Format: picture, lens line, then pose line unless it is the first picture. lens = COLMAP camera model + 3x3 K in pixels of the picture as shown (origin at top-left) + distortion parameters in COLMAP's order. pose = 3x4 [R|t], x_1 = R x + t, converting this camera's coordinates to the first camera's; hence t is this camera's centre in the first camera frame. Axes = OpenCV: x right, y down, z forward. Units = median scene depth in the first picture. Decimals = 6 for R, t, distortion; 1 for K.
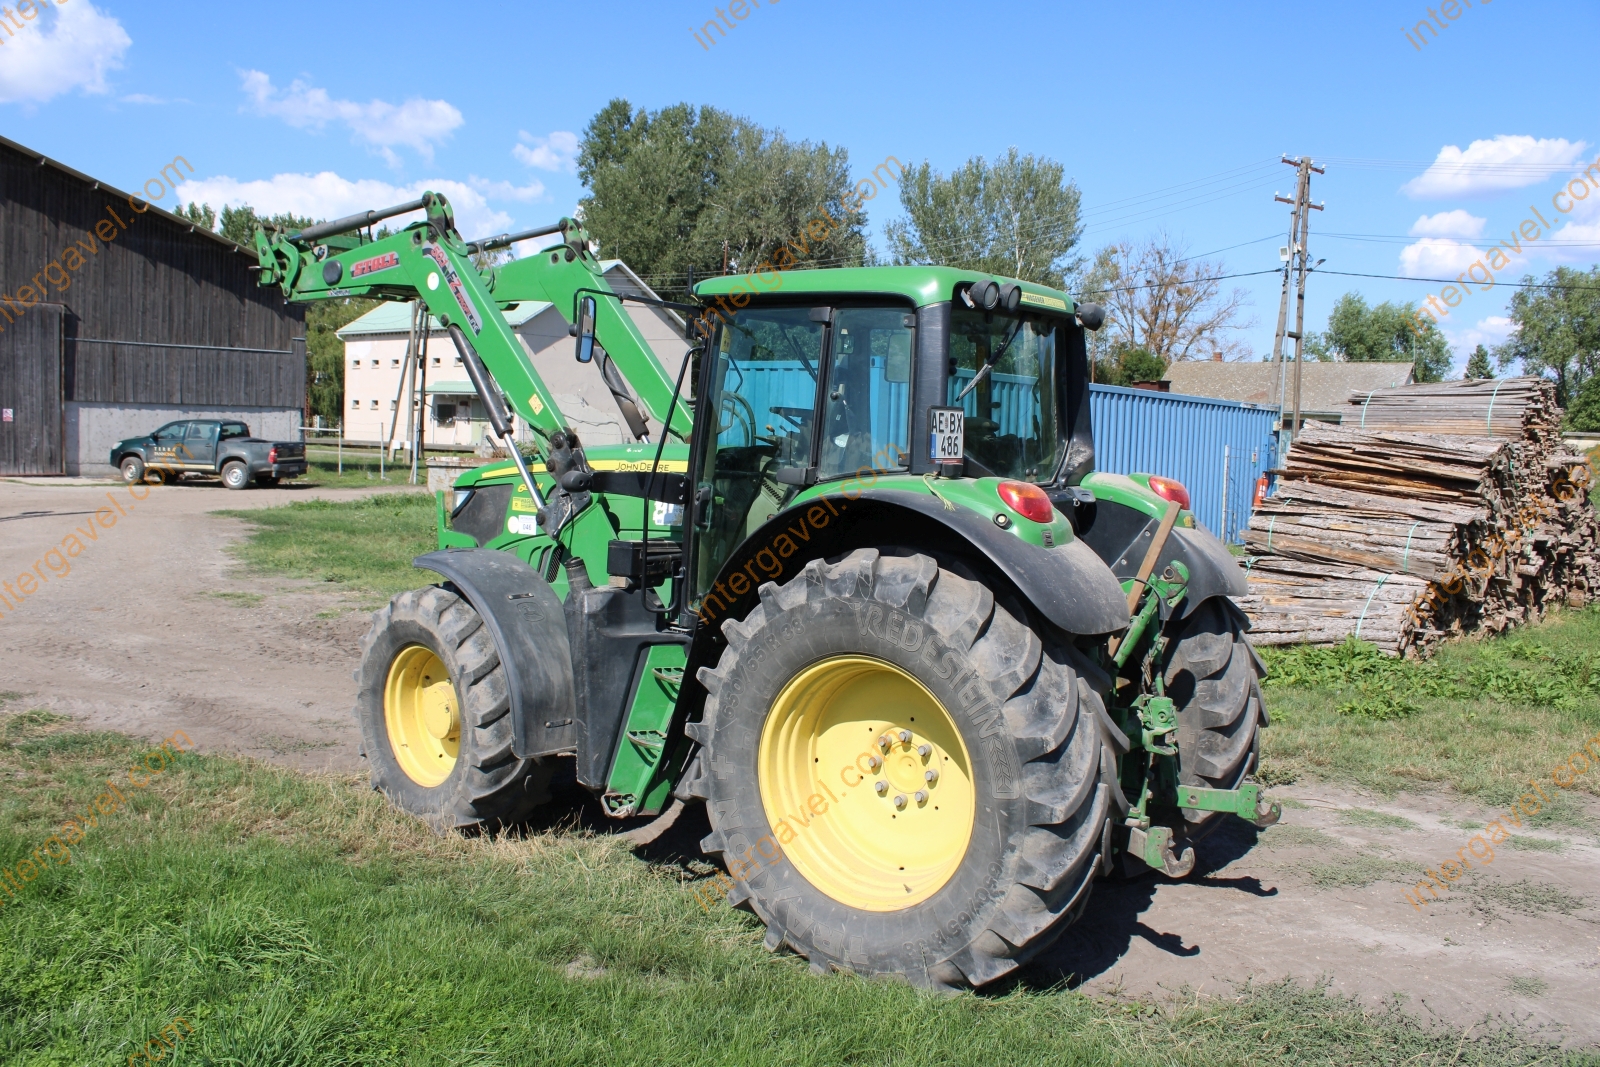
lens RADIAL K [[1349.7, 0, 791.0], [0, 1349.7, 542.3], [0, 0, 1]] dist [-0.163786, 0.155068]
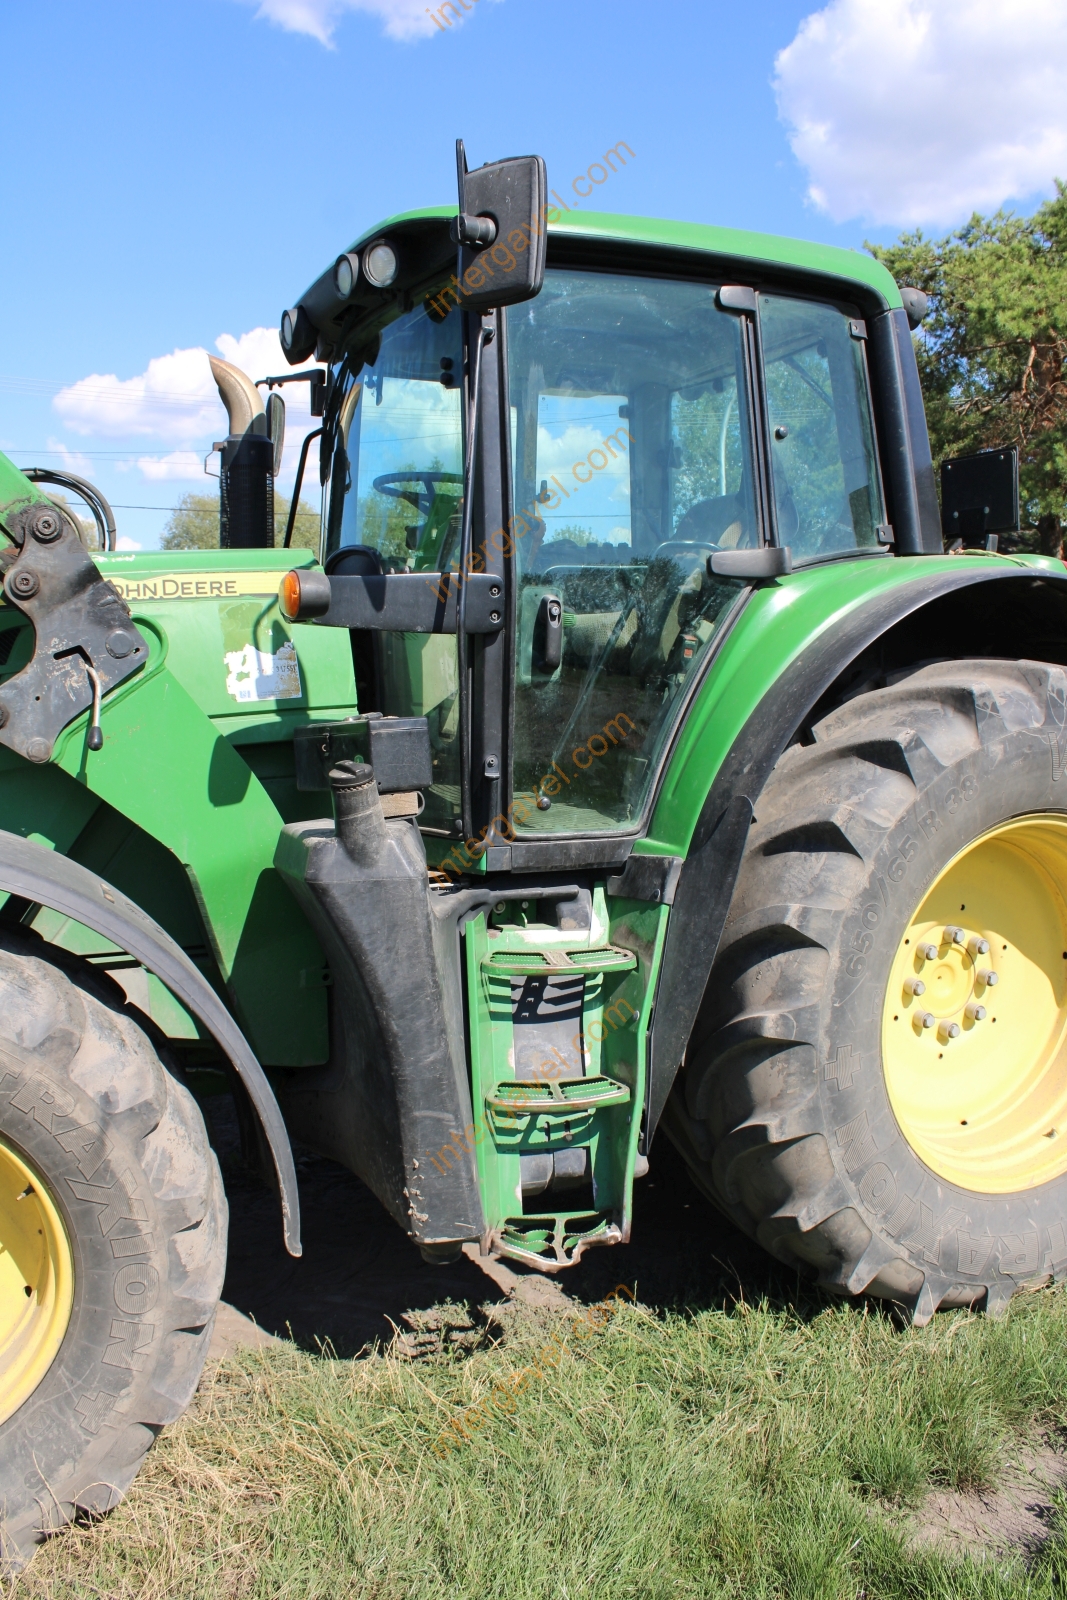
lens RADIAL K [[1349.7, 0, 518.8], [0, 1349.7, 803.1], [0, 0, 1]] dist [-0.163786, 0.155068]
pose [[0.470879, -0.136522, 0.871570, -0.608040], [0.120506, 0.988647, 0.089755, -0.010538], [-0.873928, 0.062766, 0.481985, 0.862530]]
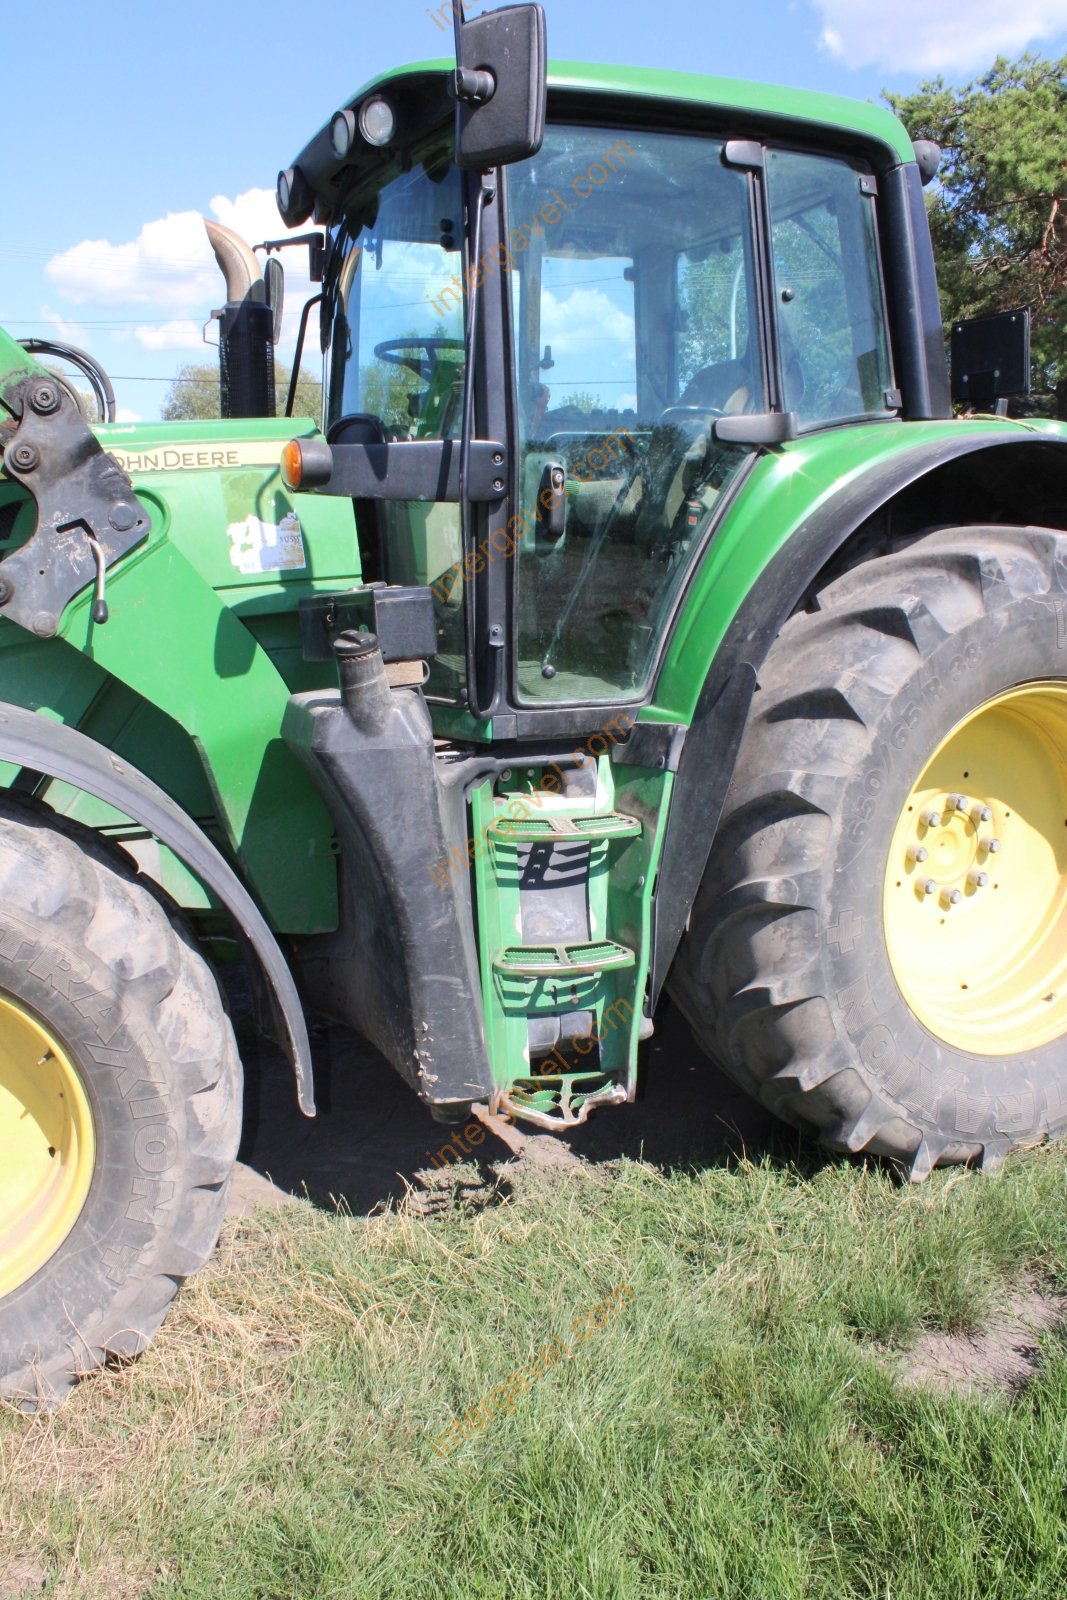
lens RADIAL K [[1349.7, 0, 518.8], [0, 1349.7, 803.1], [0, 0, 1]] dist [-0.163786, 0.155068]
pose [[0.475314, -0.221853, 0.851386, -0.611315], [0.128641, 0.974811, 0.182197, -0.009357], [-0.870361, 0.022922, 0.491880, 0.859109]]
